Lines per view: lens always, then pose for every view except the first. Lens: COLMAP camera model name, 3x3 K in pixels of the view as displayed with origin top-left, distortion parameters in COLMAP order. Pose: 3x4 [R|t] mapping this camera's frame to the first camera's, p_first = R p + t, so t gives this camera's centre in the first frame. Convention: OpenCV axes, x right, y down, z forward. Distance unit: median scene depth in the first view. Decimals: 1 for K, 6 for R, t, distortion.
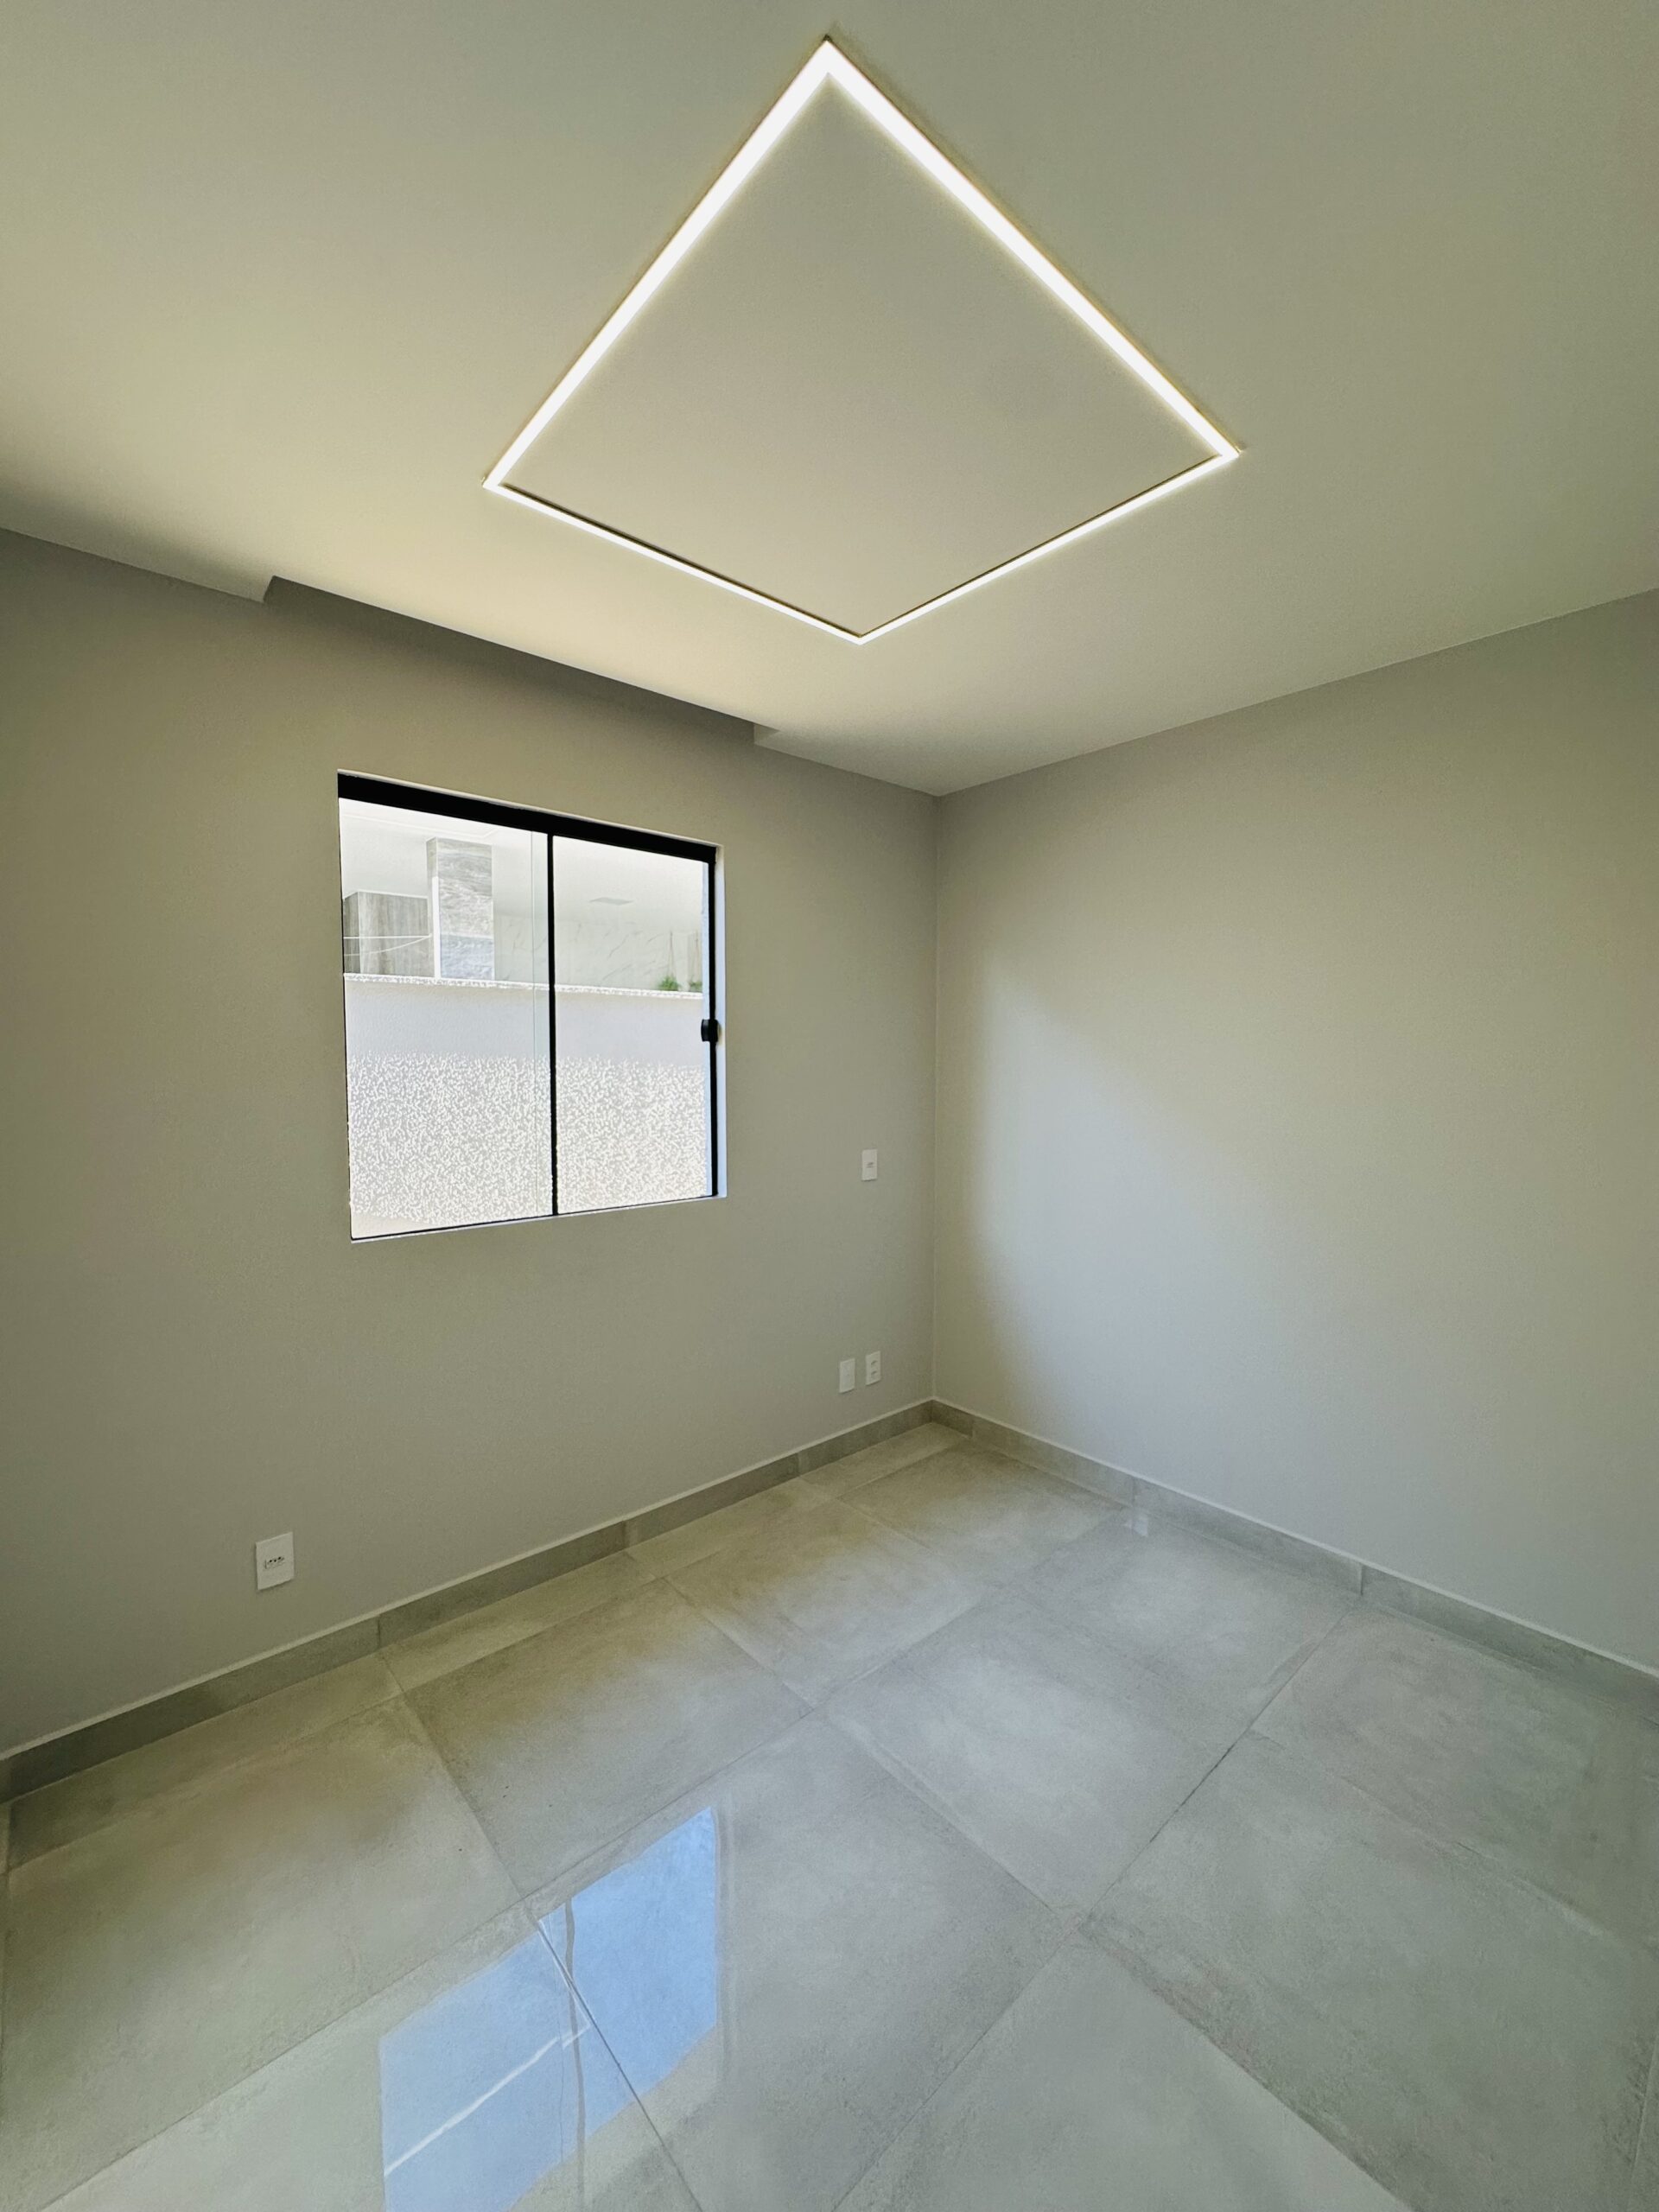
lens RADIAL K [[883.3, 0, 829.5], [0, 883.3, 1106.0], [0, 0, 1]] dist [-0.004165, 0.000849]
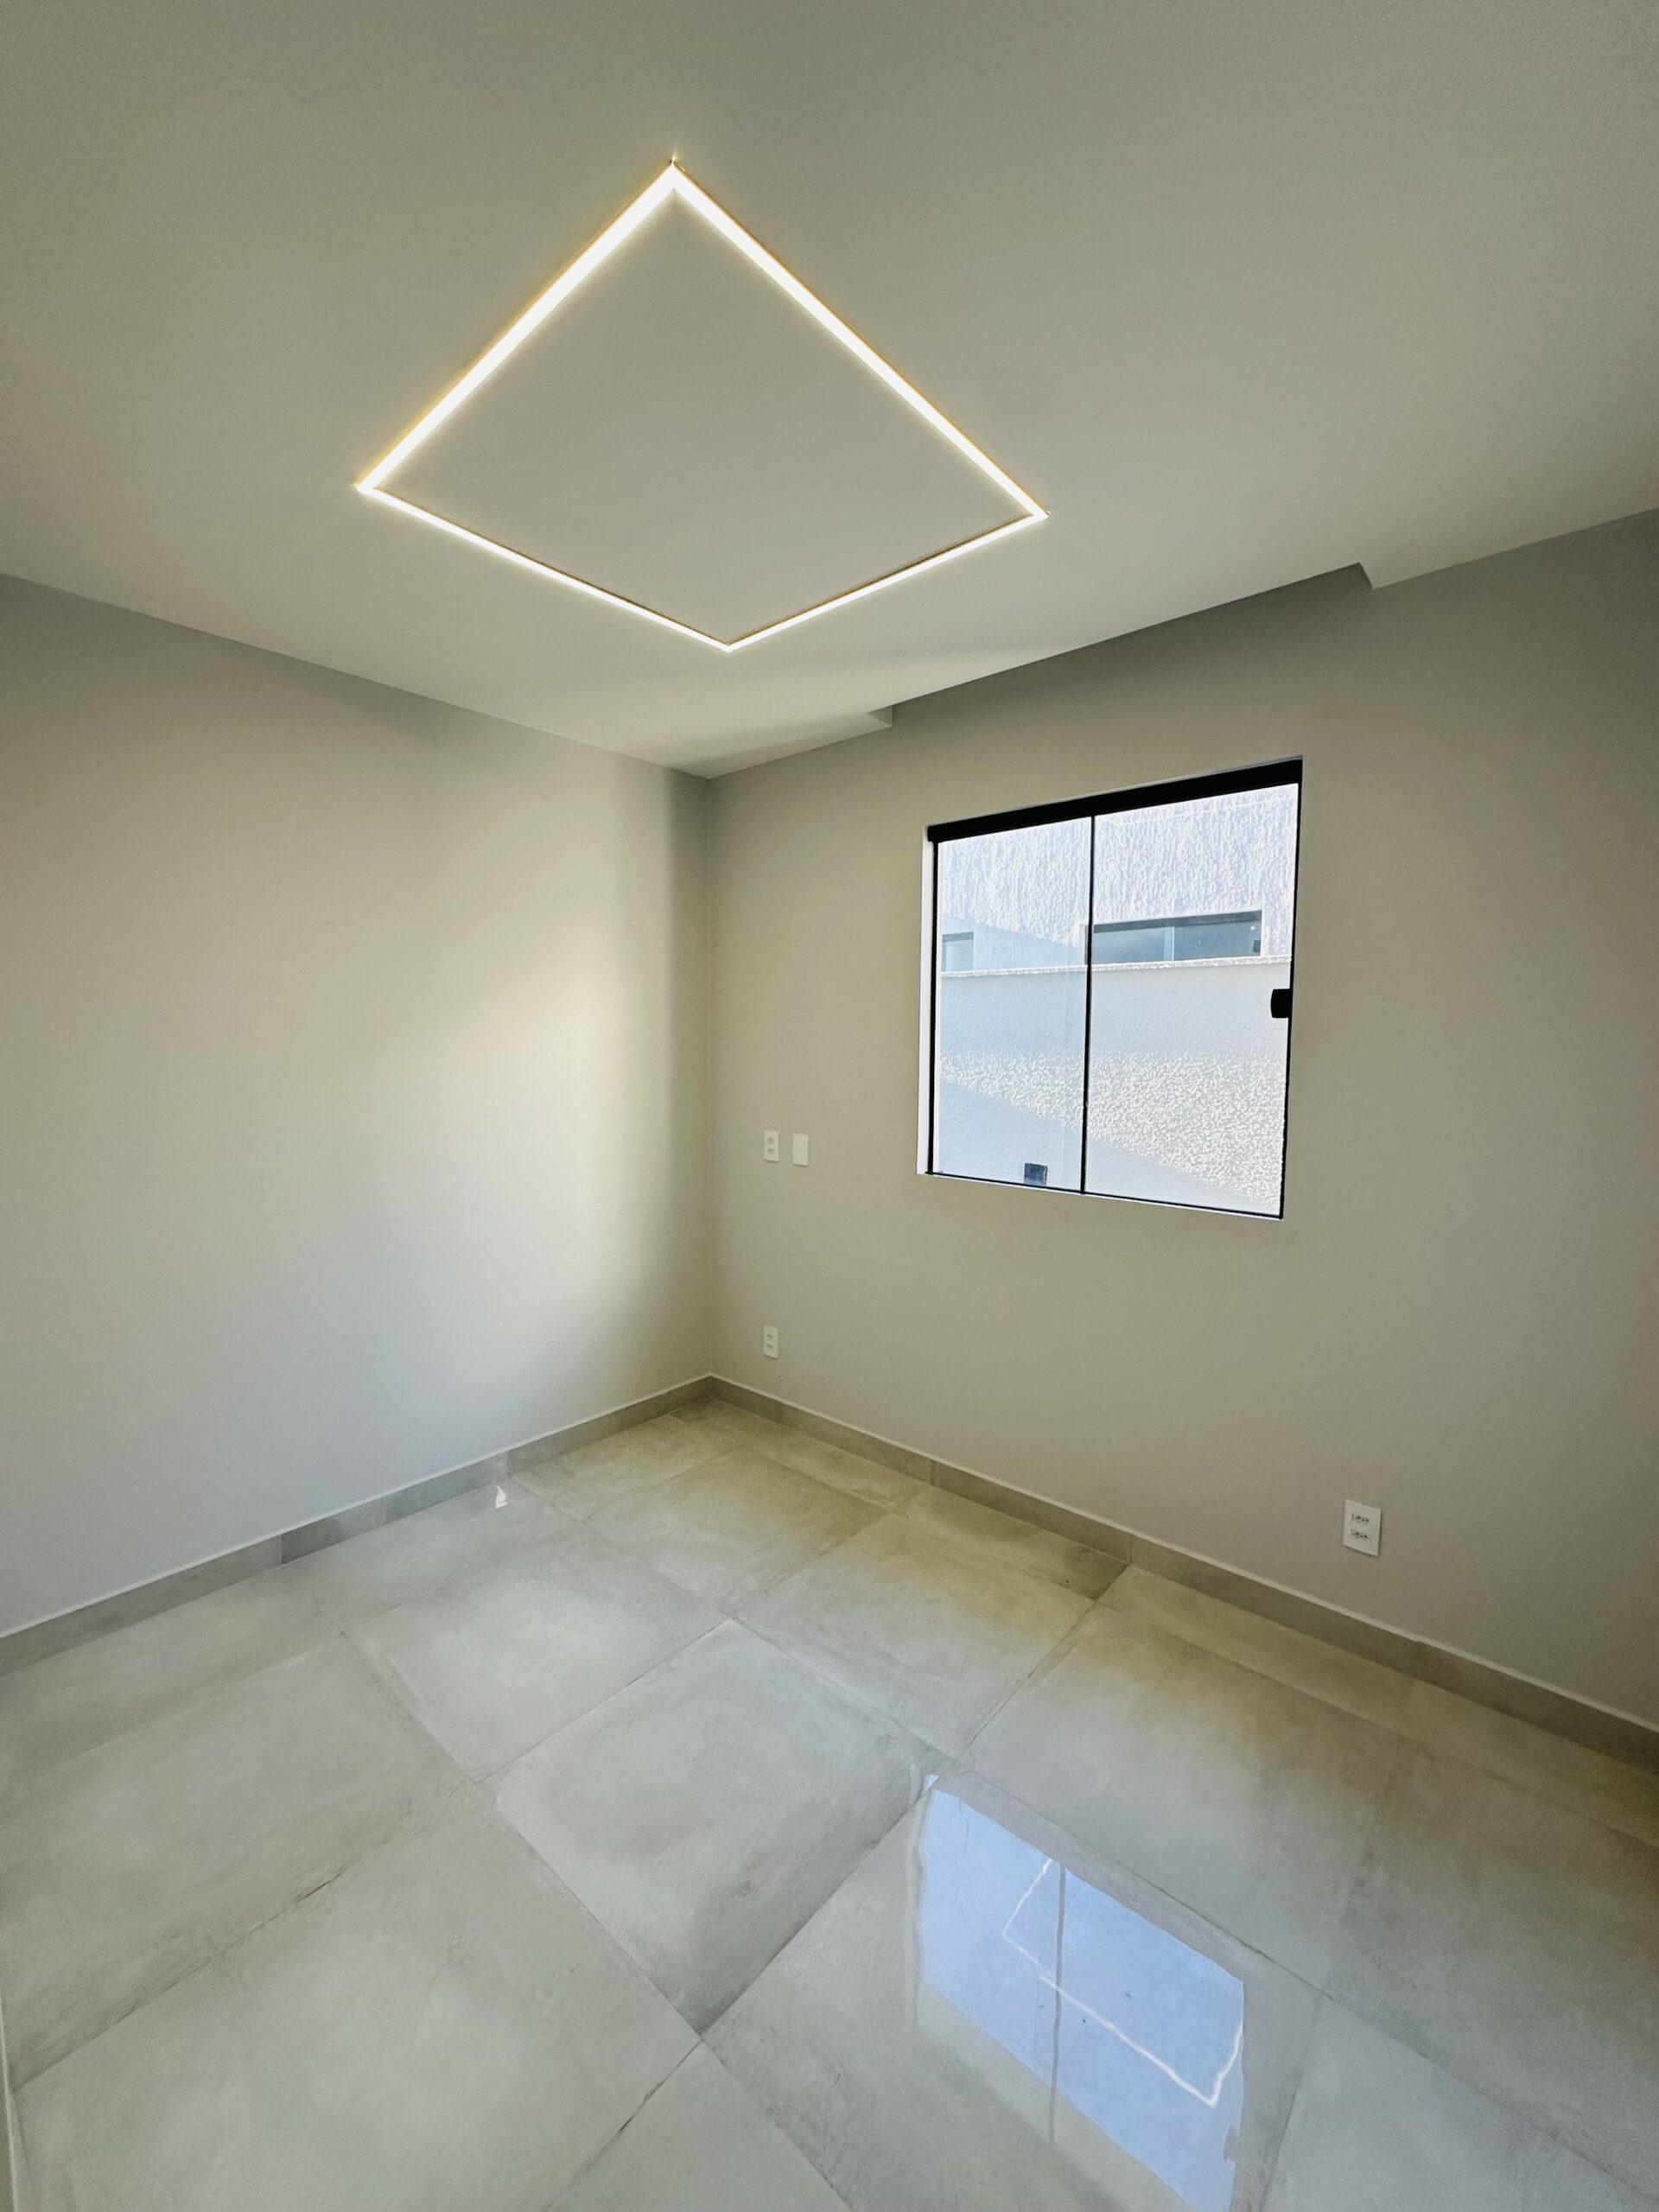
lens RADIAL K [[869.4, 0, 823.7], [0, 869.4, 1092.0], [0, 0, 1]] dist [-0.007964, 0.000389]
pose [[0.133215, 0.063134, -0.989074, 0.748785], [-0.058409, 0.996735, 0.055756, -0.035518], [0.989365, 0.050343, 0.136468, 0.670749]]
